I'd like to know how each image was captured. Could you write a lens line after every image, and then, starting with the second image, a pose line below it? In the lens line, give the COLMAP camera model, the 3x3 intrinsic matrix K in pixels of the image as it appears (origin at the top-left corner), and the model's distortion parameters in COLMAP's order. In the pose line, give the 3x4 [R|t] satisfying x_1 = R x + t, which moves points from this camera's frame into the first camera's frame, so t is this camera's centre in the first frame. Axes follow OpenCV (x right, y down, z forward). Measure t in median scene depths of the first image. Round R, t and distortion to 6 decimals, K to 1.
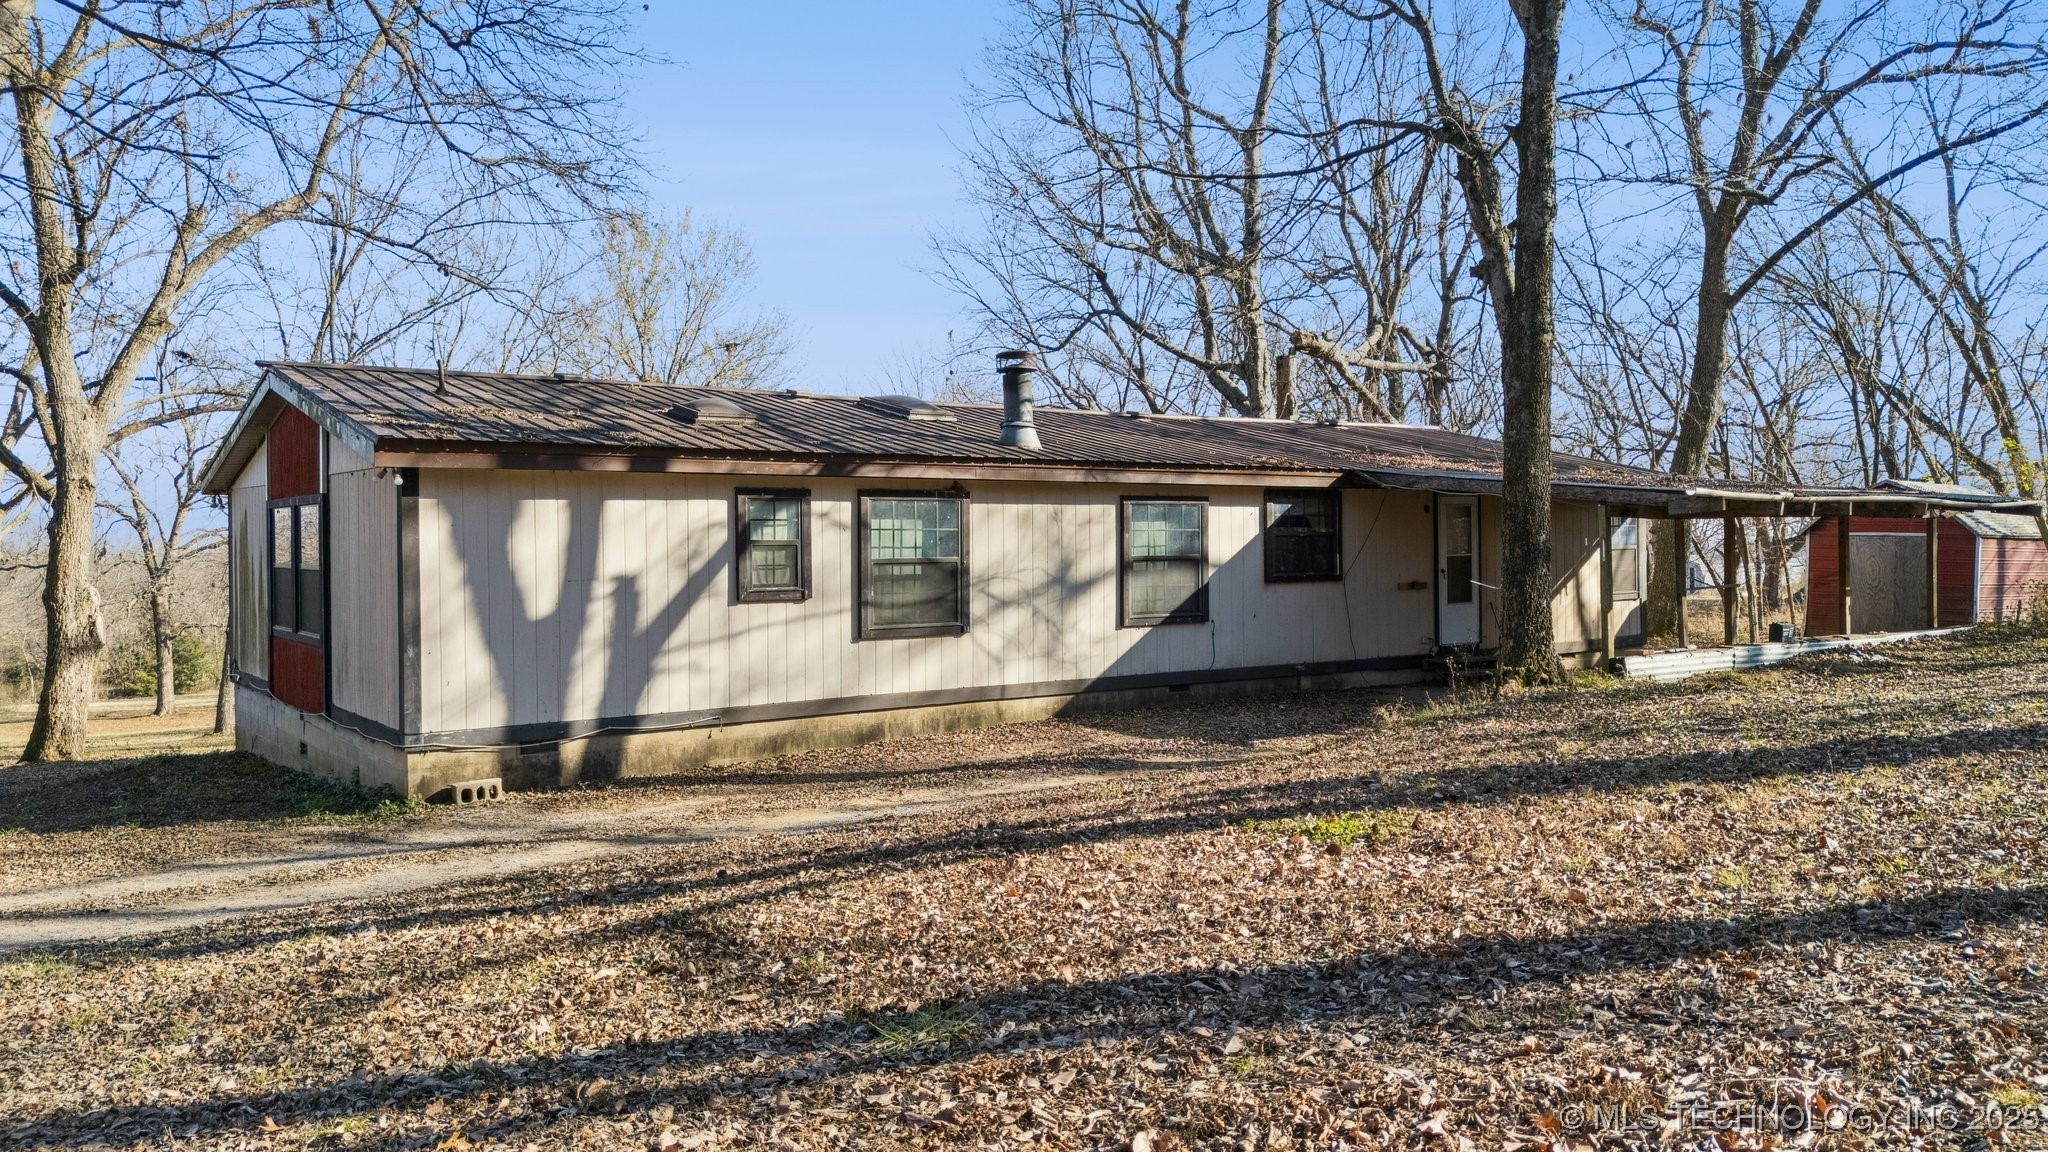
lens RADIAL K [[1498.9, 0, 999.1], [0, 1498.9, 577.7], [0, 0, 1]] dist [0.041446, -0.001378]
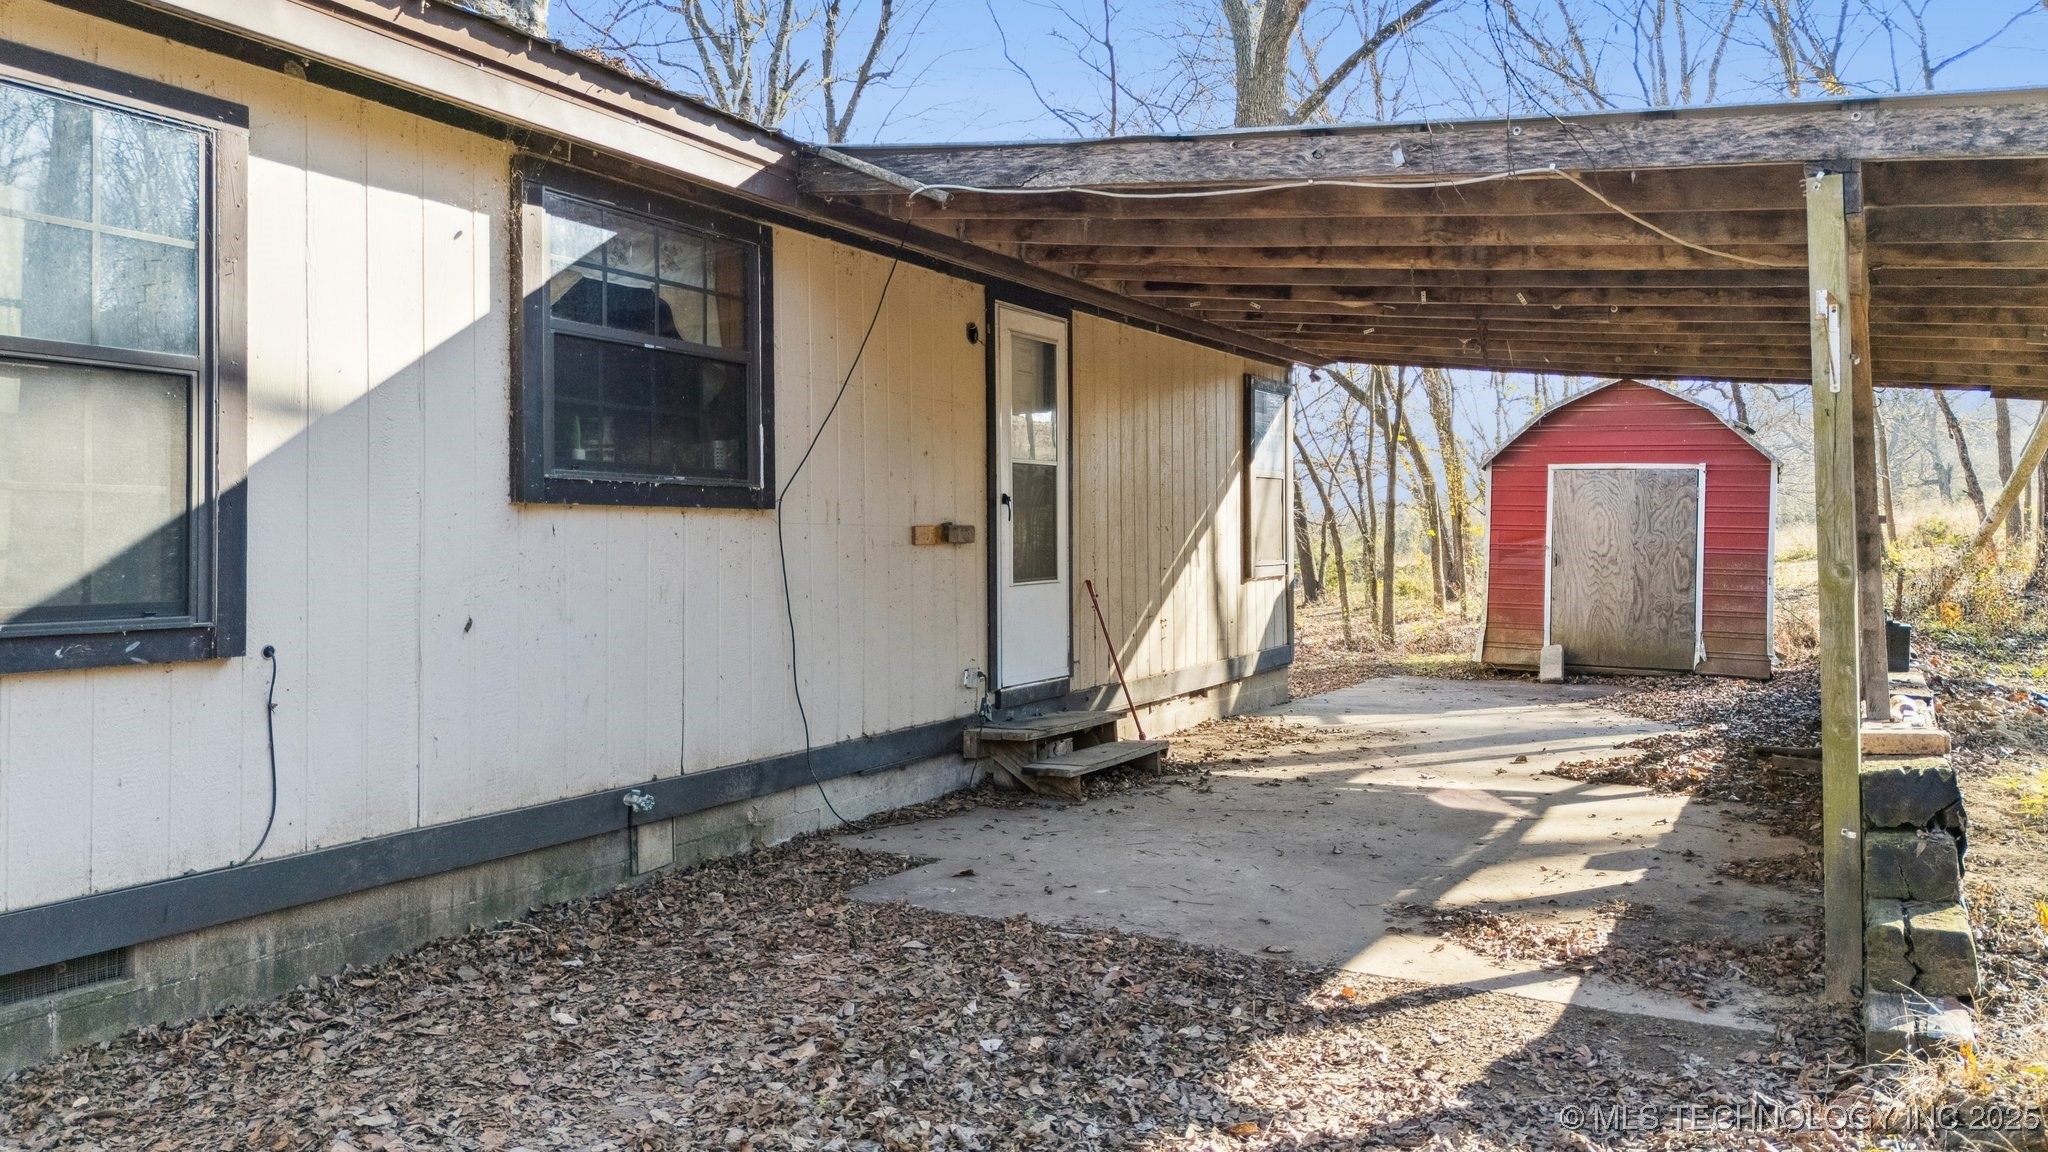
lens RADIAL K [[1498.9, 0, 999.1], [0, 1498.9, 577.7], [0, 0, 1]] dist [0.041446, -0.001378]
pose [[0.901308, 0.009668, 0.433072, 0.133399], [-0.016586, 0.999788, 0.012198, 0.012023], [-0.432862, -0.018177, 0.901277, 0.689479]]
